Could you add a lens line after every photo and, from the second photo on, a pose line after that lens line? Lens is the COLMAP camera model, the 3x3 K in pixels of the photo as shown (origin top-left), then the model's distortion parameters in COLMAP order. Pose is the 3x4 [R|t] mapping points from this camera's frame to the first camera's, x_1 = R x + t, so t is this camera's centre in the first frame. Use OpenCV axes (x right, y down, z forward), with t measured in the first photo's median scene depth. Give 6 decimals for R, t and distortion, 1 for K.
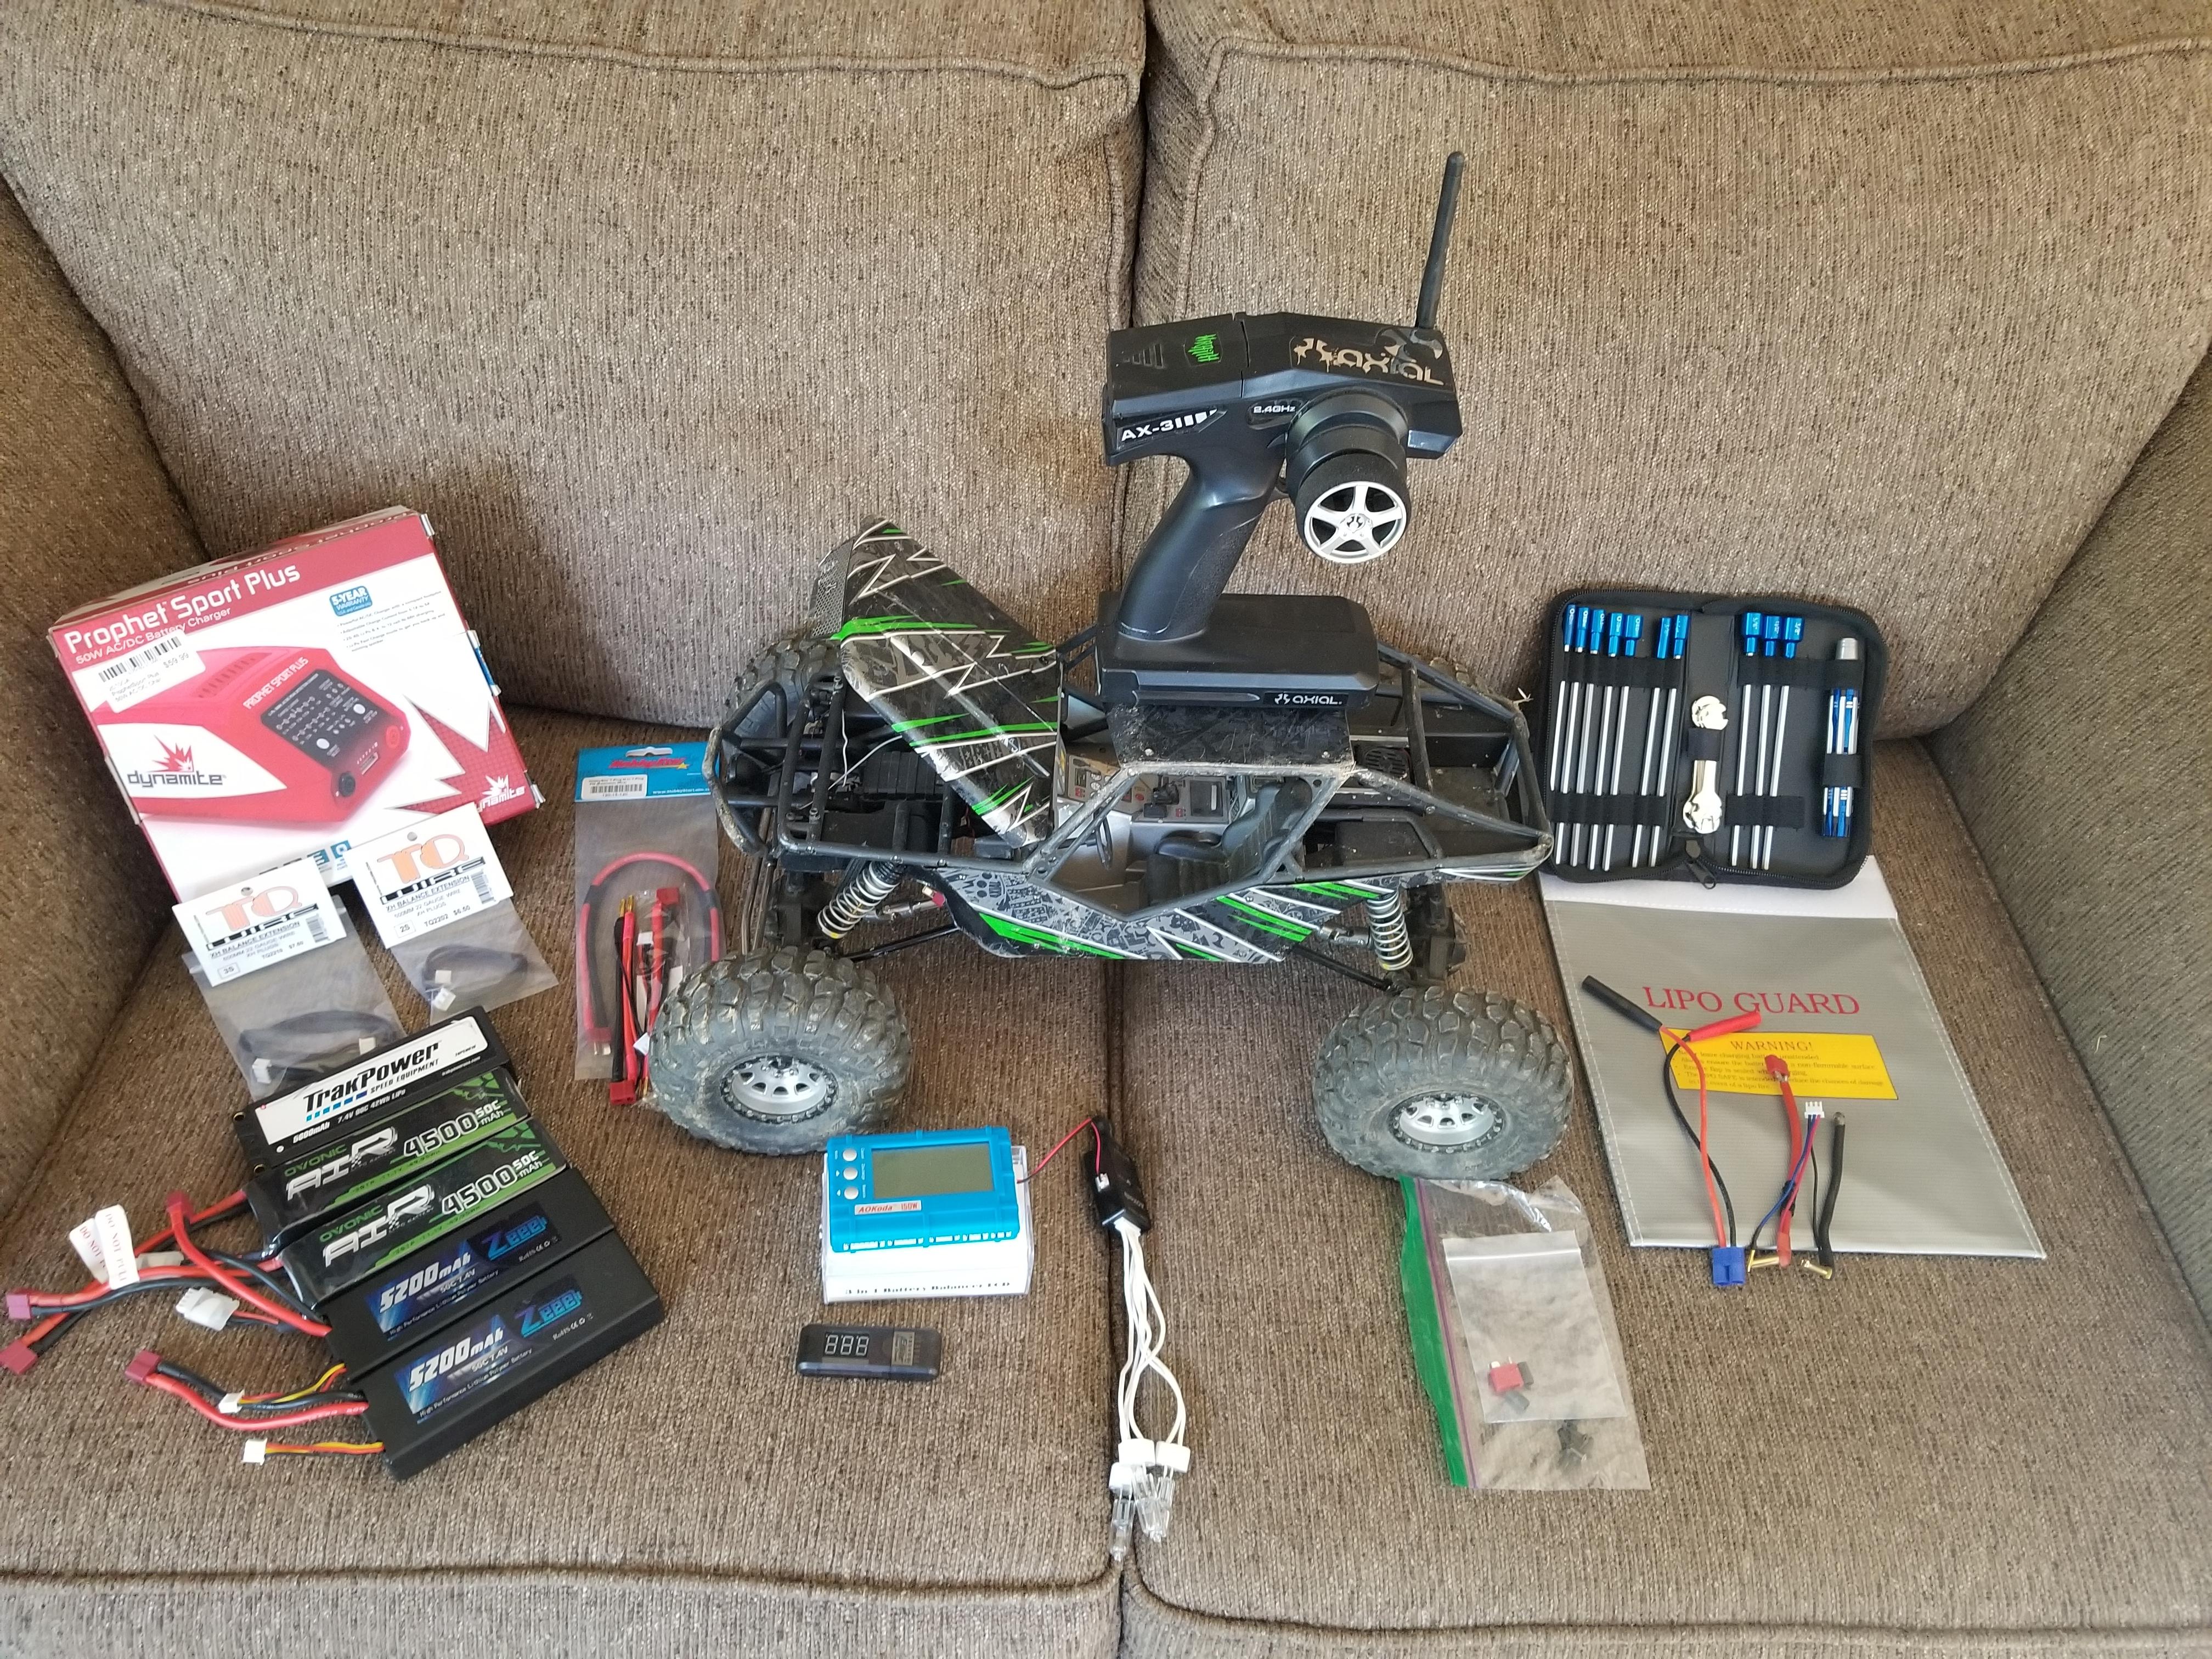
lens RADIAL K [[1712.8, 0, 1097.9], [0, 1712.8, 835.1], [0, 0, 1]] dist [0.036303, -0.074359]
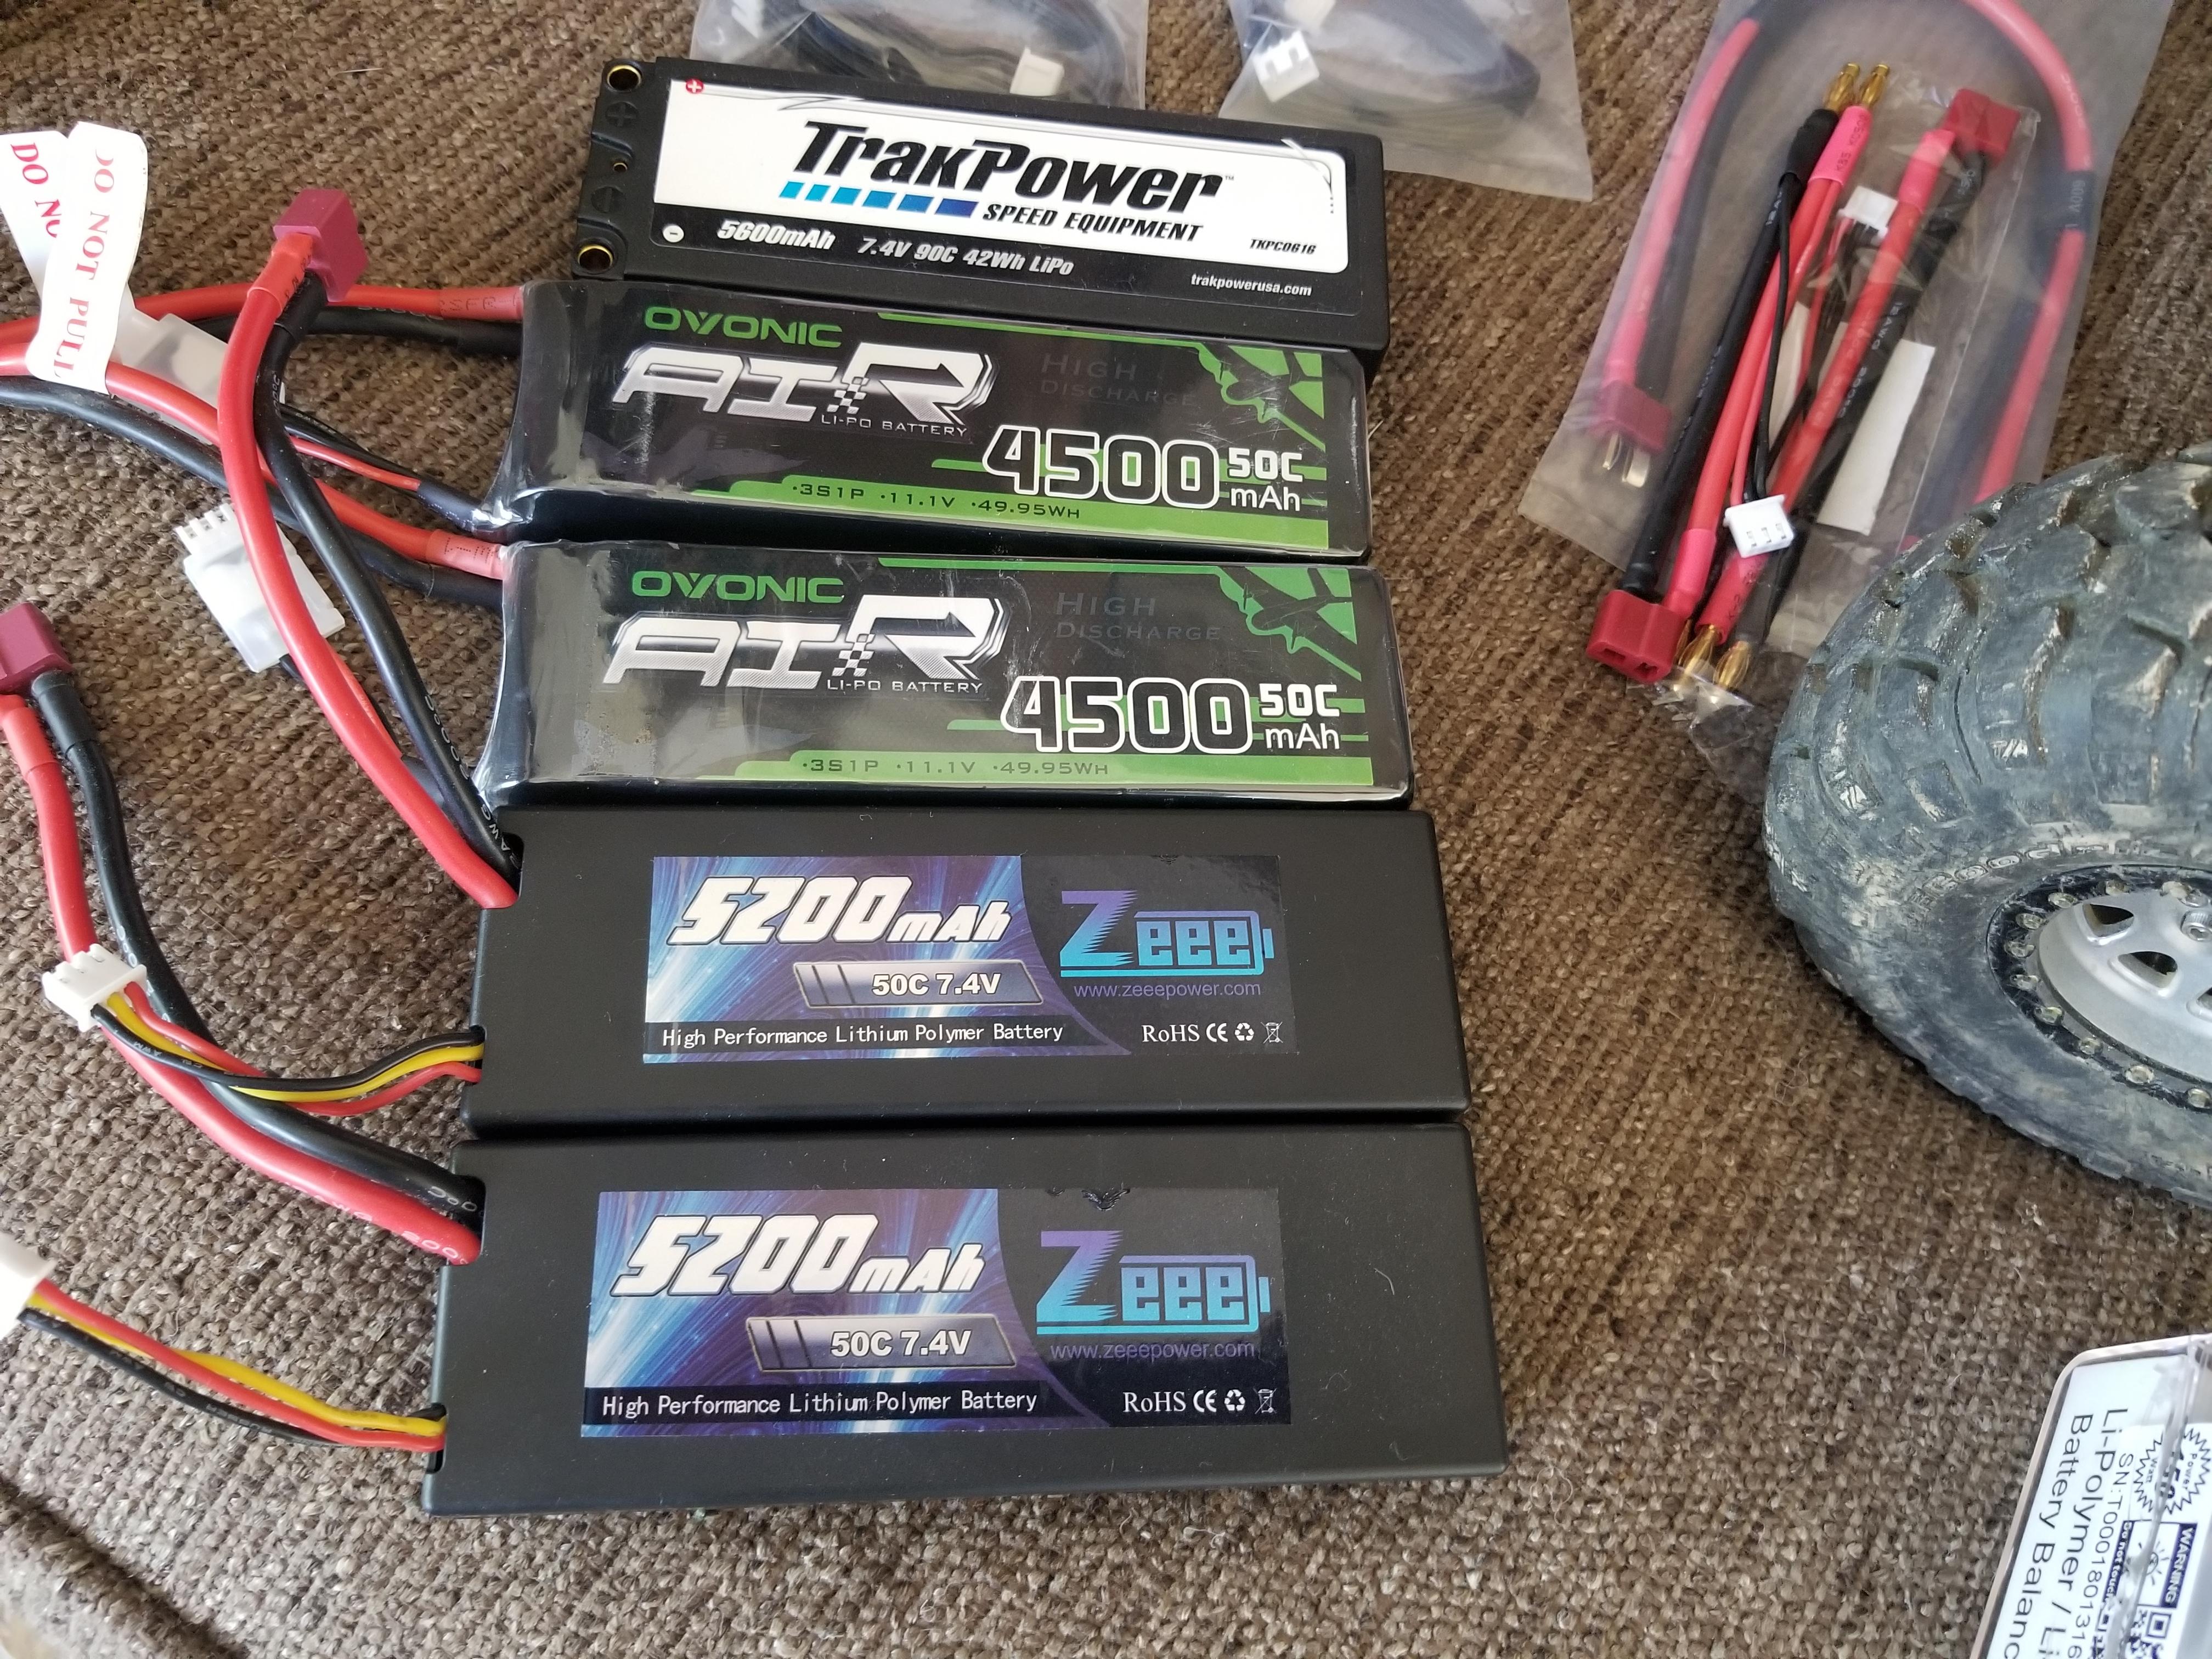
lens RADIAL K [[1712.8, 0, 1114.2], [0, 1712.8, 814.7], [0, 0, 1]] dist [0.036303, -0.074359]
pose [[0.812996, 0.564673, -0.142061, -0.300809], [-0.480820, 0.788665, 0.383171, 0.105555], [0.328405, -0.243211, 0.912688, 0.703889]]
